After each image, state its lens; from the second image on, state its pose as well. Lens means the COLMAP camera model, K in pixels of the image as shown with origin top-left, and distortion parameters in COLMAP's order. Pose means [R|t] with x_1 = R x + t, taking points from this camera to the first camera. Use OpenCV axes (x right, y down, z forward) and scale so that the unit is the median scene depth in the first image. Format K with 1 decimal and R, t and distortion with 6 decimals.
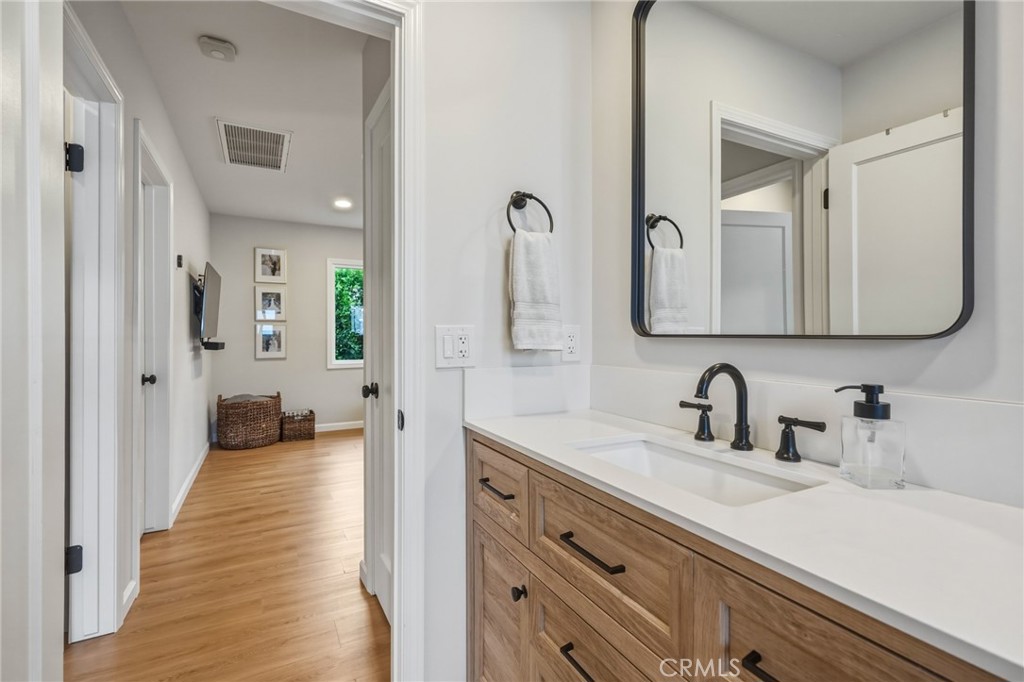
lens RADIAL K [[459.9, 0, 508.6], [0, 459.9, 335.9], [0, 0, 1]] dist [-0.000210, -0.000053]
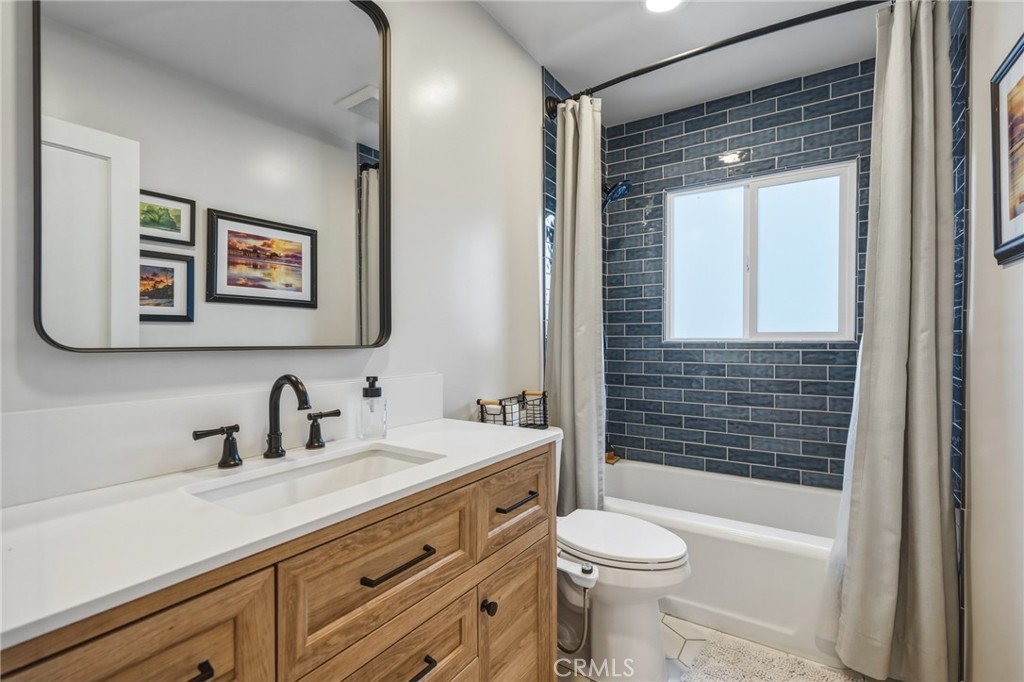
lens RADIAL K [[459.9, 0, 509.7], [0, 459.9, 338.9], [0, 0, 1]] dist [-0.000210, -0.000053]
pose [[-0.472563, 0.000334, 0.881297, -0.856261], [0.001689, 0.999998, 0.000527, -0.027053], [-0.881295, 0.001738, -0.472563, 1.316753]]
